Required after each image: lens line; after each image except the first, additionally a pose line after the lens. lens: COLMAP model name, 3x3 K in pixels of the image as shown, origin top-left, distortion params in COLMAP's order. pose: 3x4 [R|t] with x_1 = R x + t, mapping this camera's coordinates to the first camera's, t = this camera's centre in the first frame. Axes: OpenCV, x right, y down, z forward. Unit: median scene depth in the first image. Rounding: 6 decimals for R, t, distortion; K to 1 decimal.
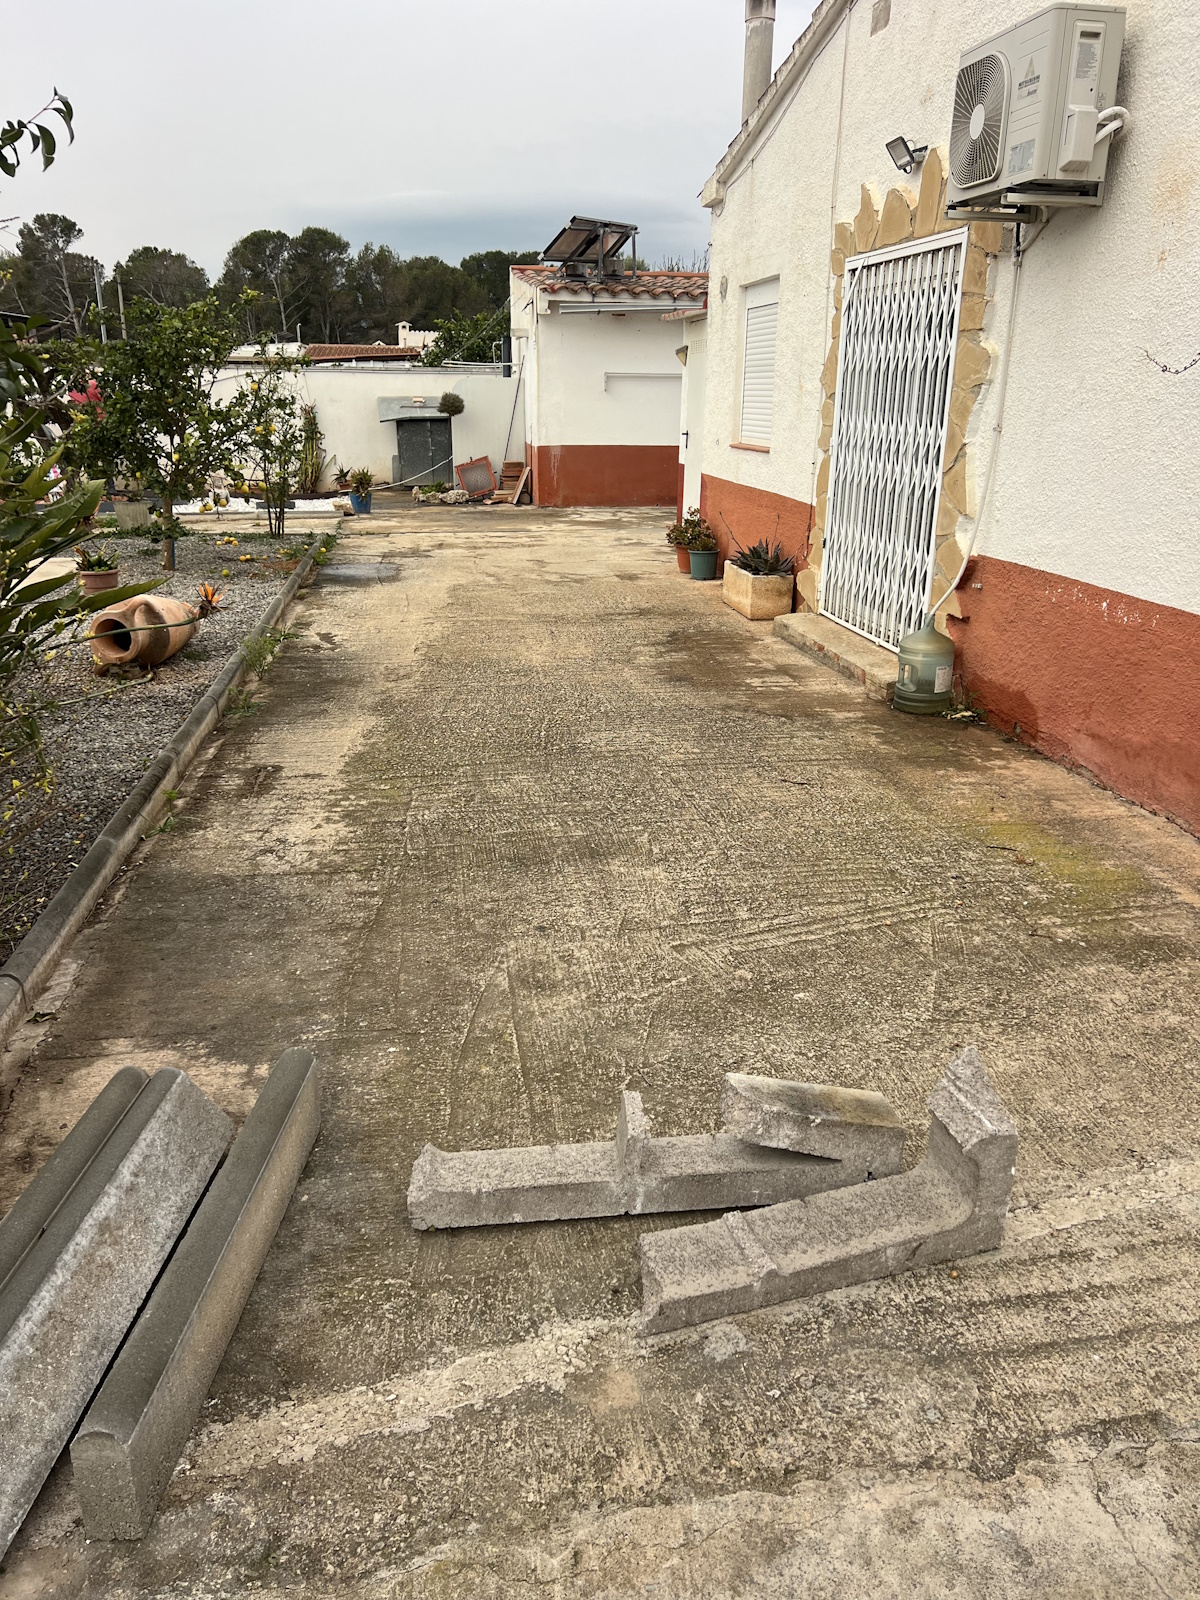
lens RADIAL K [[1209.3, 0, 597.4], [0, 1209.3, 852.3], [0, 0, 1]] dist [0.003513, -0.001680]
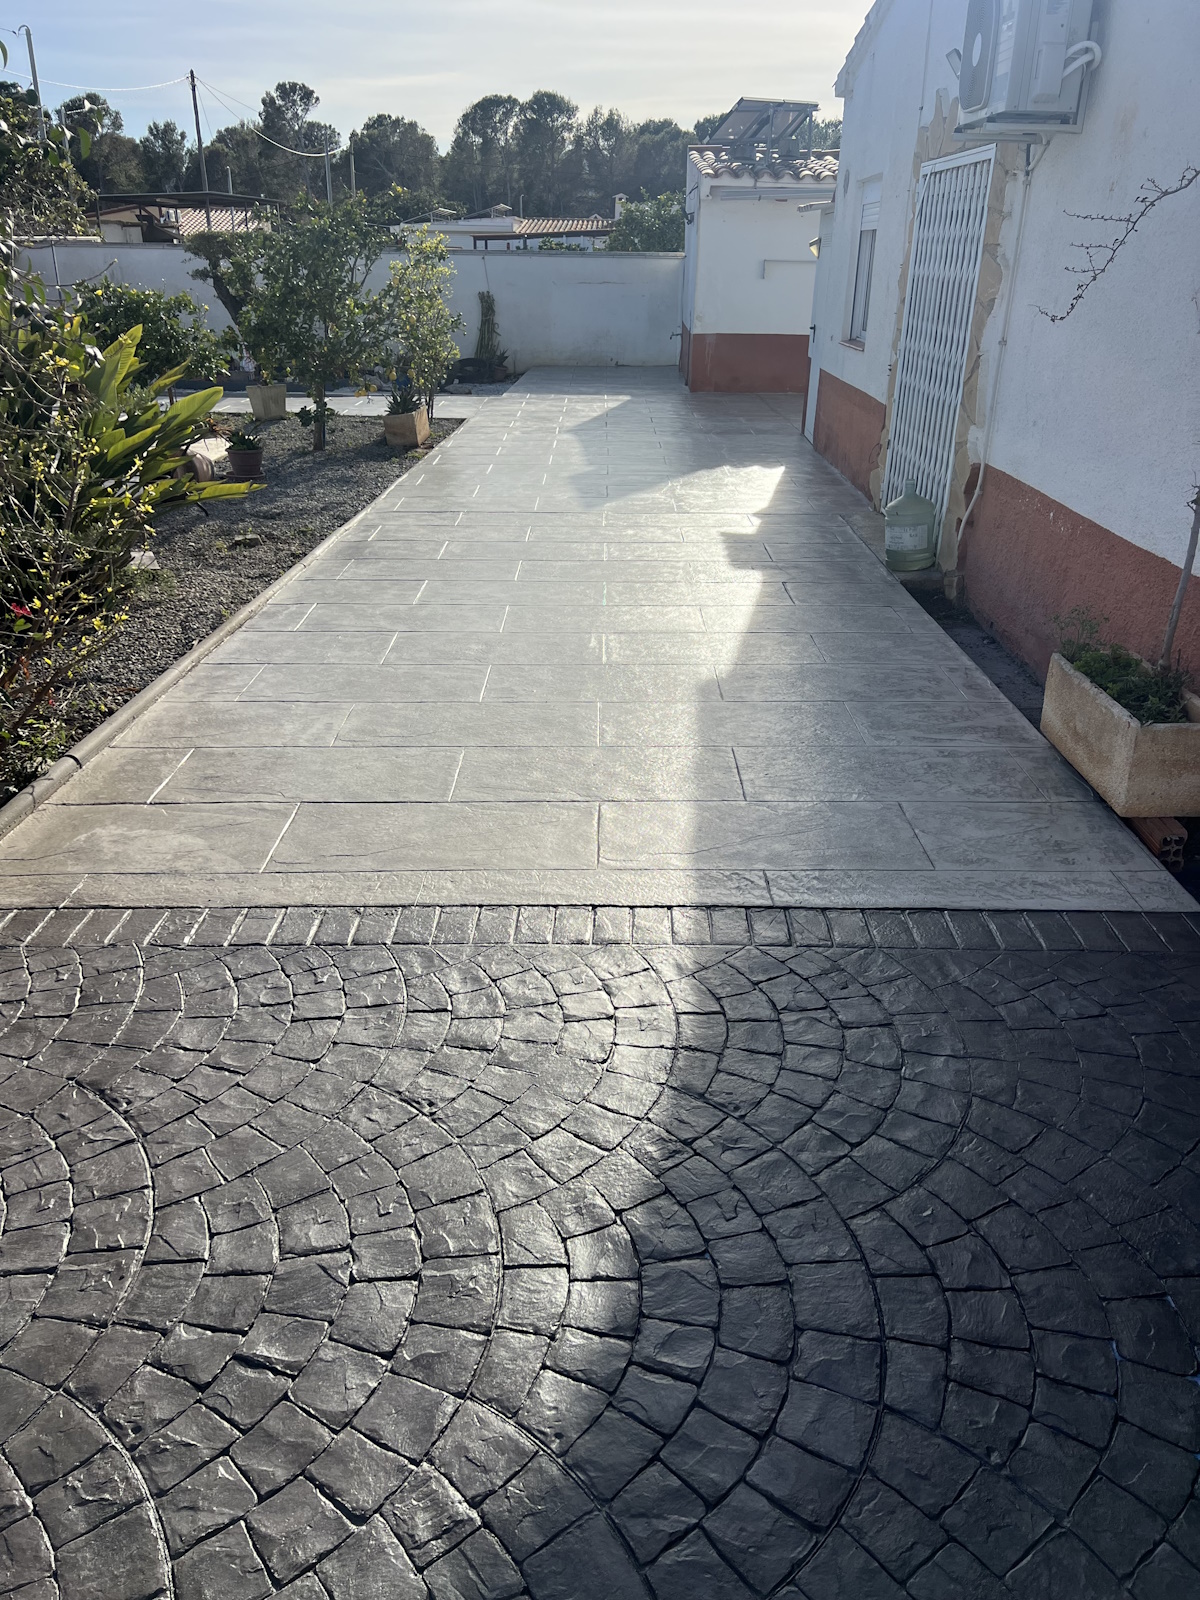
lens RADIAL K [[1210.3, 0, 600.0], [0, 1210.3, 842.3], [0, 0, 1]] dist [0.001637, -0.013492]
pose [[0.985990, 0.074192, -0.149398, 0.080505], [-0.061738, 0.994350, 0.086349, 0.007266], [0.154960, -0.075916, 0.985000, -0.060575]]
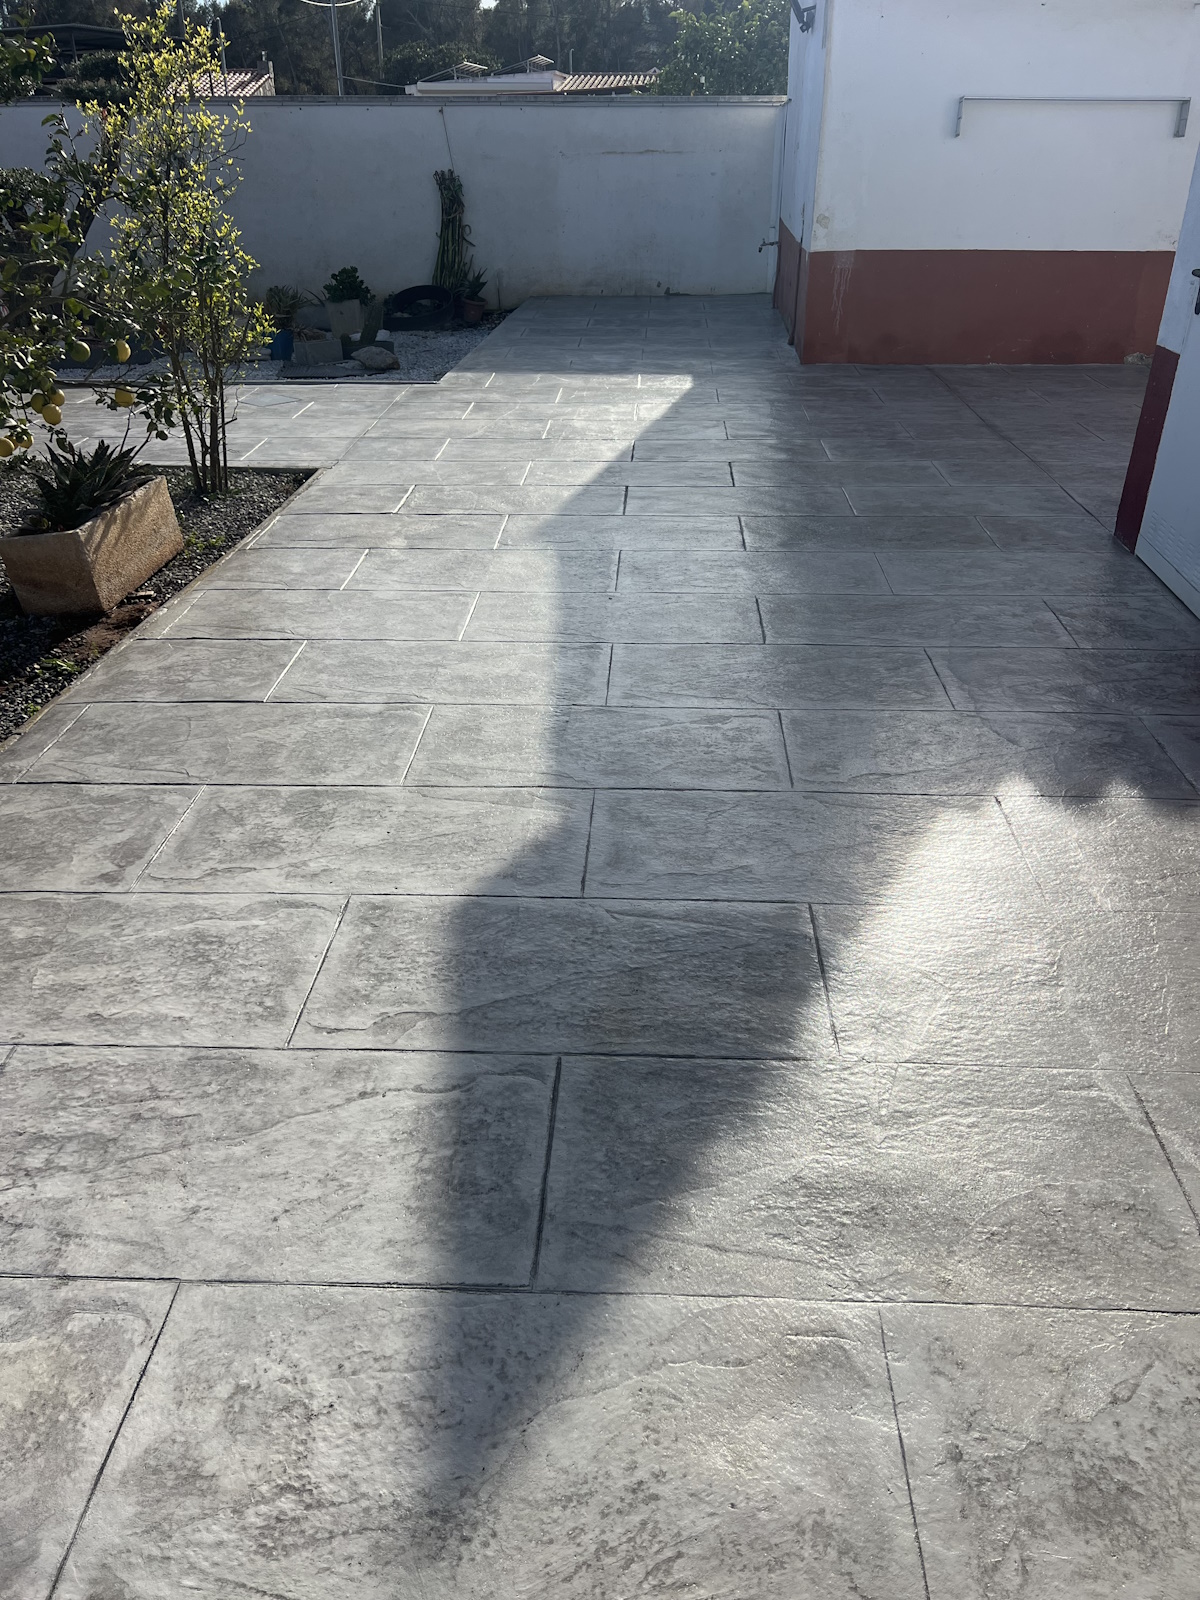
lens RADIAL K [[1210.3, 0, 600.0], [0, 1210.3, 842.3], [0, 0, 1]] dist [0.001637, -0.013492]
pose [[0.976878, 0.097456, -0.190294, -0.019763], [-0.064466, 0.982907, 0.172447, -0.240906], [0.203847, -0.156192, 0.966463, 0.622350]]
